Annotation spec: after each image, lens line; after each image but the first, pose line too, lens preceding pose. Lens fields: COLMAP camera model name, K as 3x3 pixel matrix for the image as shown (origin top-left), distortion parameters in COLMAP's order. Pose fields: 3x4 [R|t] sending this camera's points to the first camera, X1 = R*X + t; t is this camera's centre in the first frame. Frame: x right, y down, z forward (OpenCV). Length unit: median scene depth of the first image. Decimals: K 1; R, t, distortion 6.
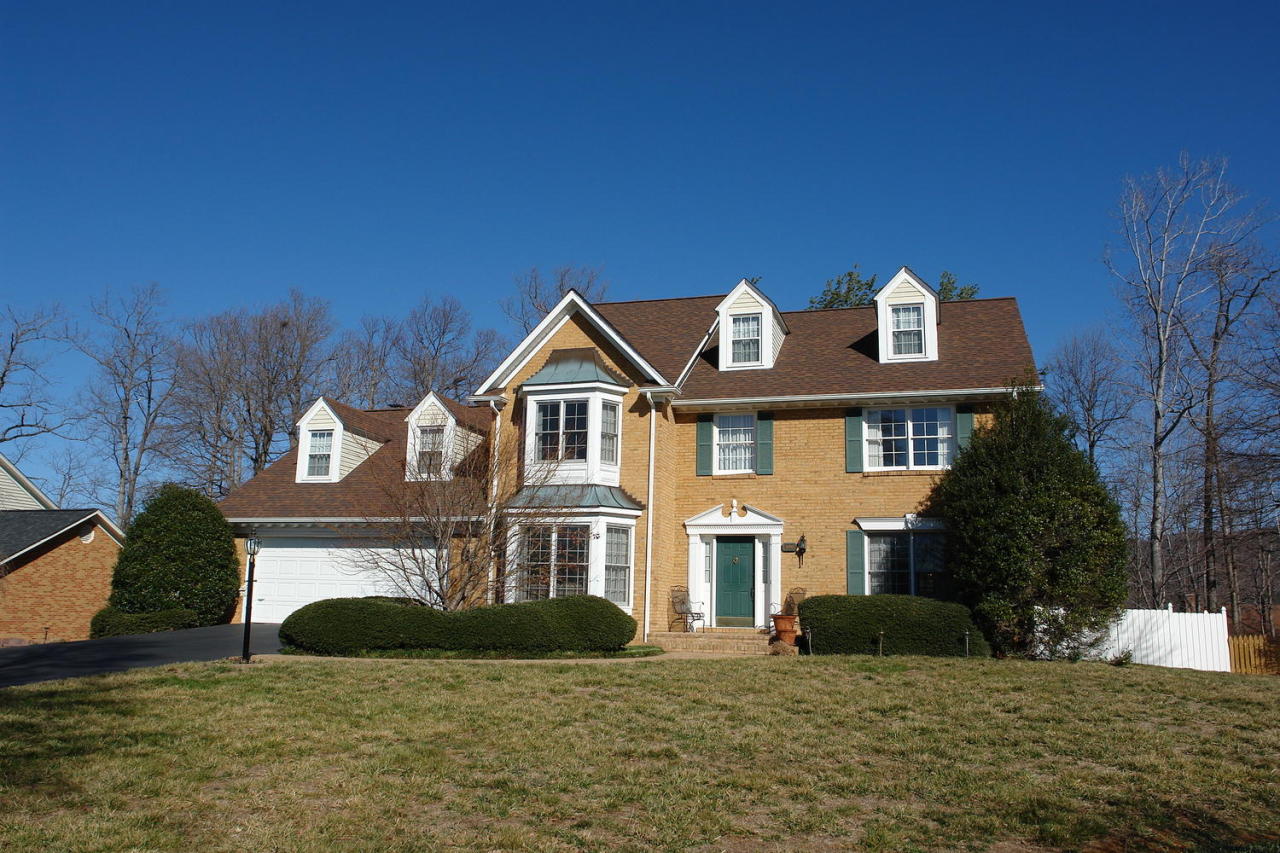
lens RADIAL K [[1001.2, 0, 640.0], [0, 1001.2, 426.5], [0, 0, 1]] dist [-0.059863, -0.001723]
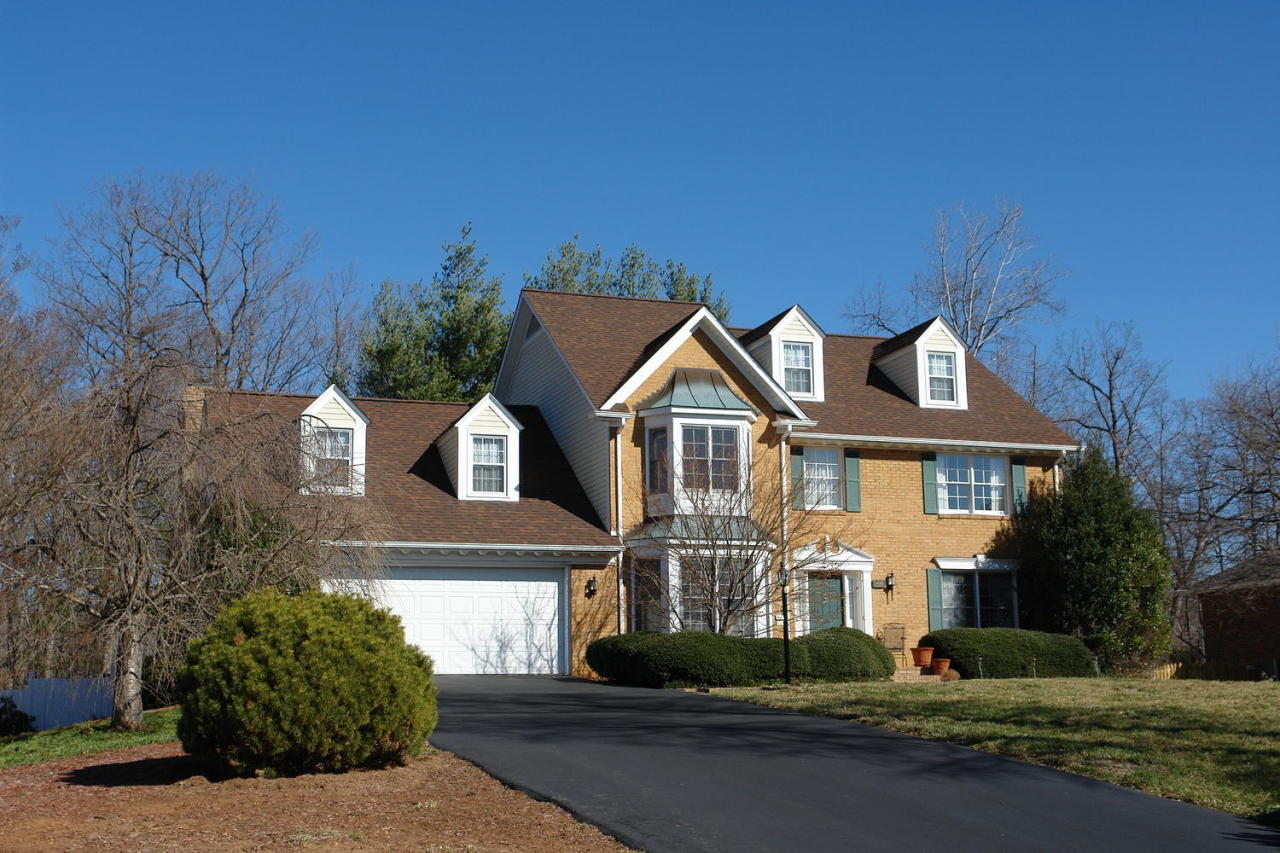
lens RADIAL K [[1608.1, 0, 640.0], [0, 1608.1, 426.5], [0, 0, 1]] dist [0.005436, 0.004873]
pose [[0.813301, 0.068204, 0.577832, -1.008578], [-0.080471, 0.996747, -0.004388, -0.013640], [-0.576252, -0.042930, 0.816144, -0.201820]]
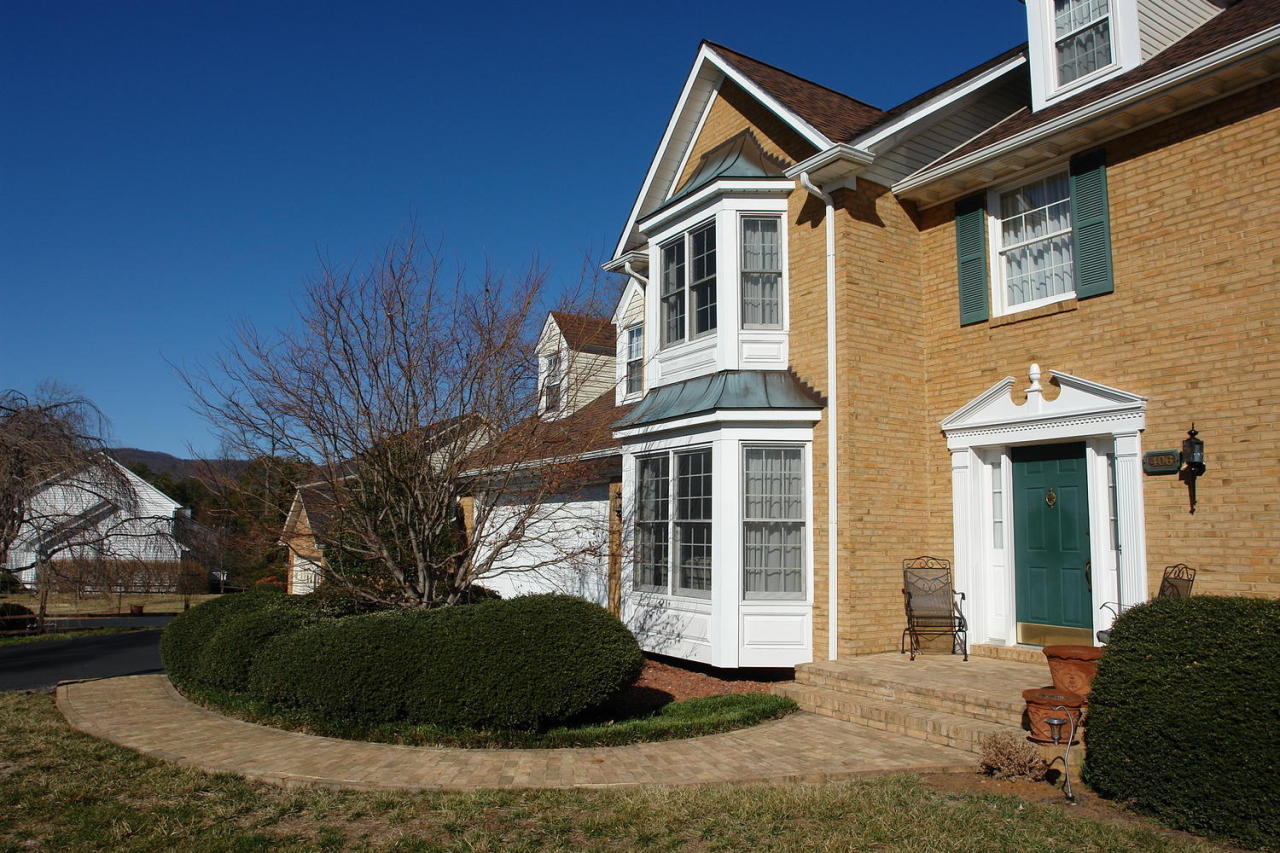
lens RADIAL K [[887.0, 0, 640.0], [0, 887.0, 426.5], [0, 0, 1]] dist [-0.093438, 0.056440]
pose [[0.748676, -0.094536, -0.656161, 0.219078], [0.131051, 0.991353, 0.006701, 0.076149], [0.649853, -0.091008, 0.754592, 0.597139]]
